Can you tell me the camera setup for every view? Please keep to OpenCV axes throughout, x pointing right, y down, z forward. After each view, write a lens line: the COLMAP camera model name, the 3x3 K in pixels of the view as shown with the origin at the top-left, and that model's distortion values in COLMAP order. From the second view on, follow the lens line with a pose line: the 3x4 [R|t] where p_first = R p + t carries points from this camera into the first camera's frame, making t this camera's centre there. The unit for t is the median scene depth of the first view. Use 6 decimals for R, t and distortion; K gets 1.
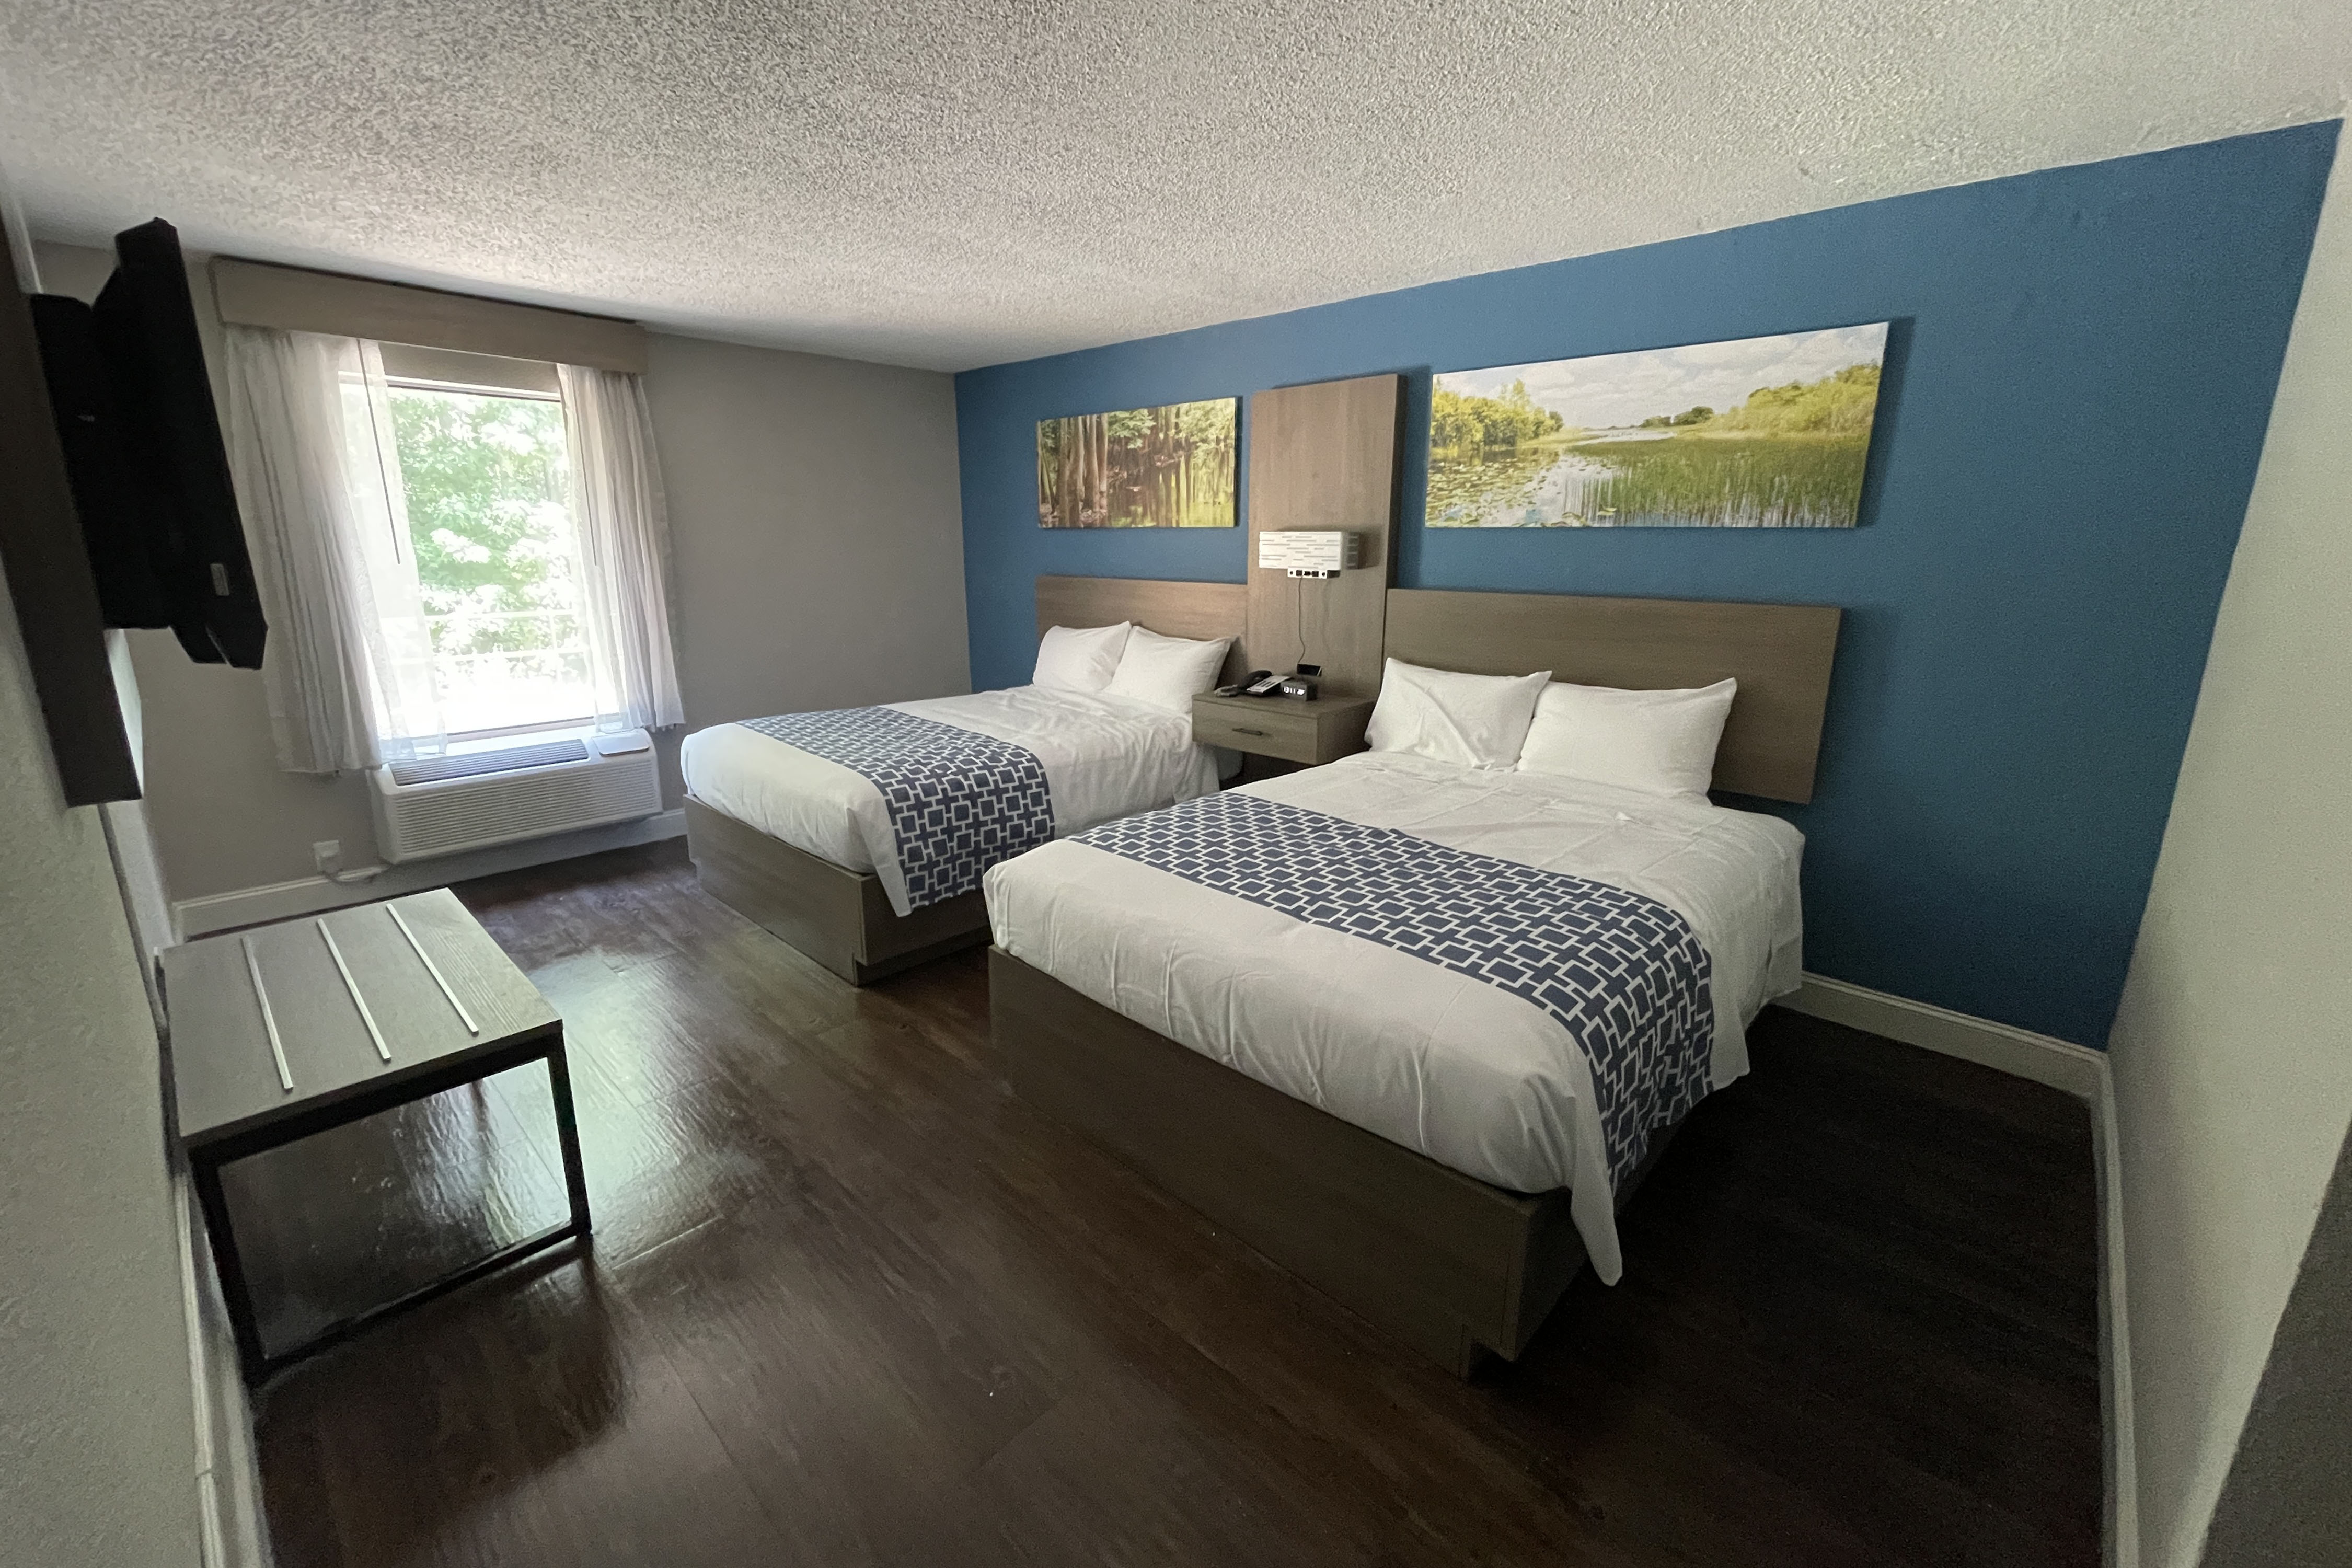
lens RADIAL K [[942.9, 0, 1176.5], [0, 942.9, 750.3], [0, 0, 1]] dist [0.019254, 0.000211]
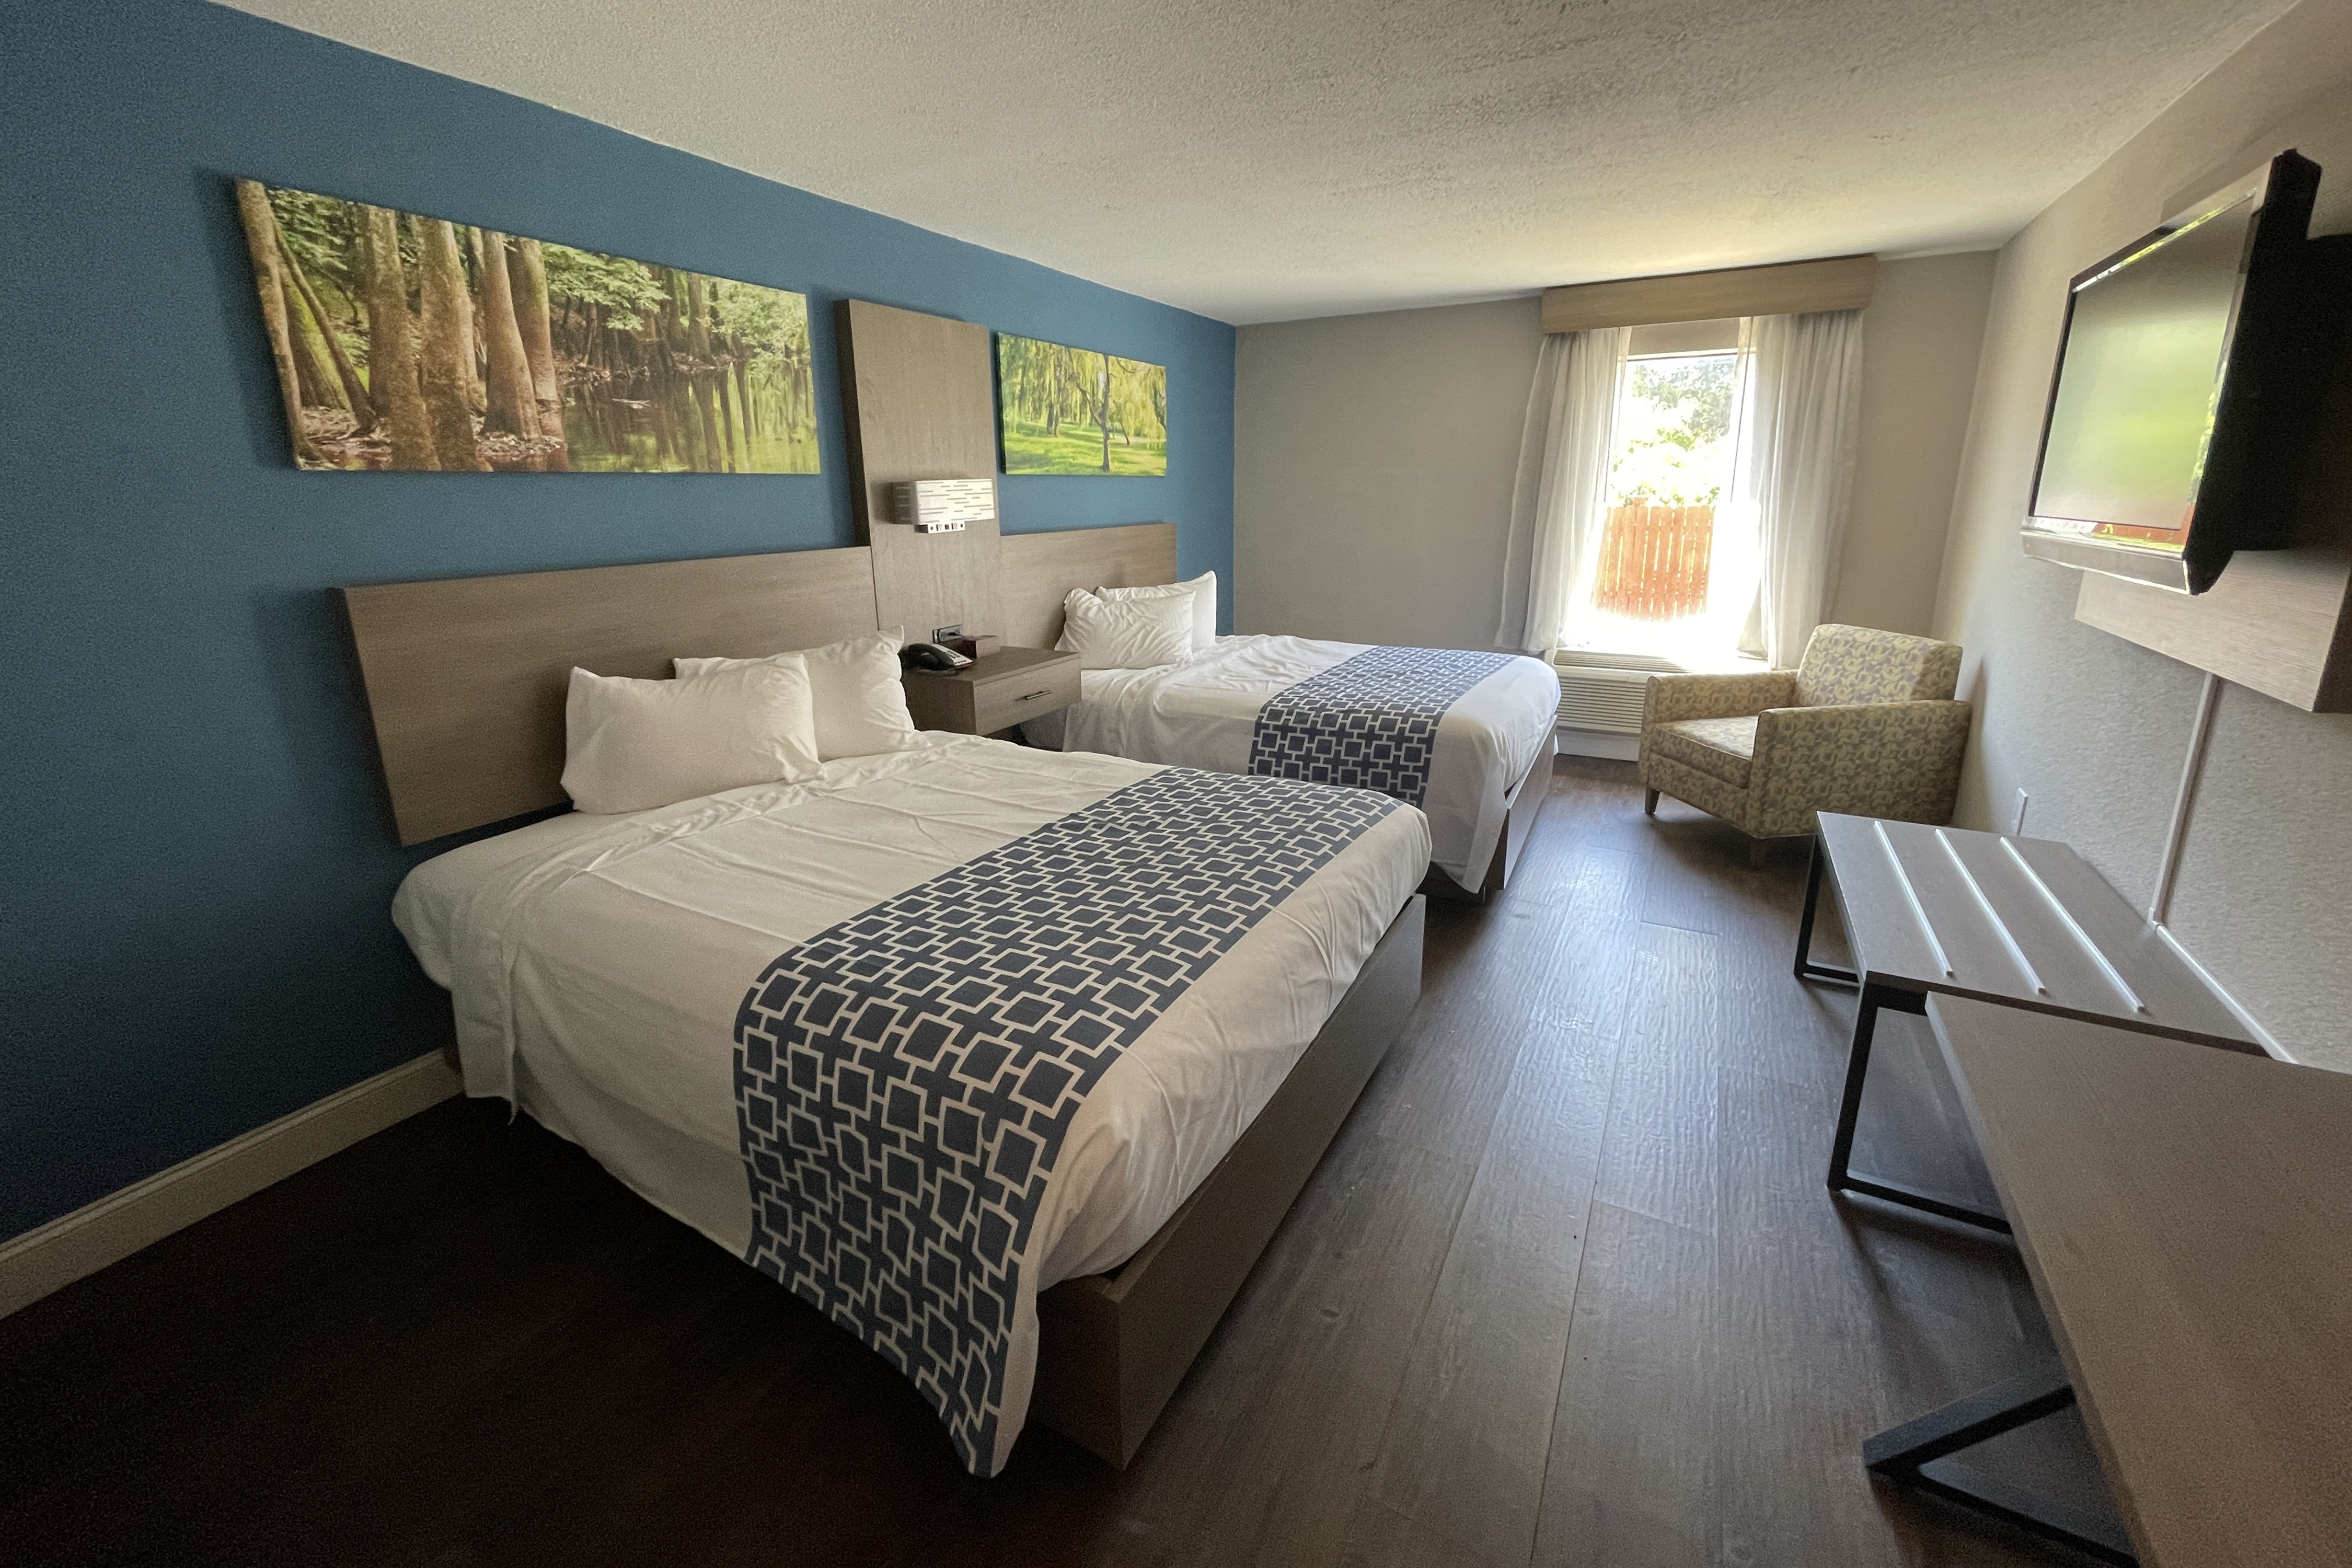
lens RADIAL K [[942.9, 0, 1176.5], [0, 942.9, 750.3], [0, 0, 1]] dist [0.019254, 0.000211]
pose [[-0.244770, -0.269668, 0.931325, -0.716121], [0.217553, 0.920777, 0.323791, -0.200617], [-0.944859, 0.281867, -0.166711, 0.850711]]
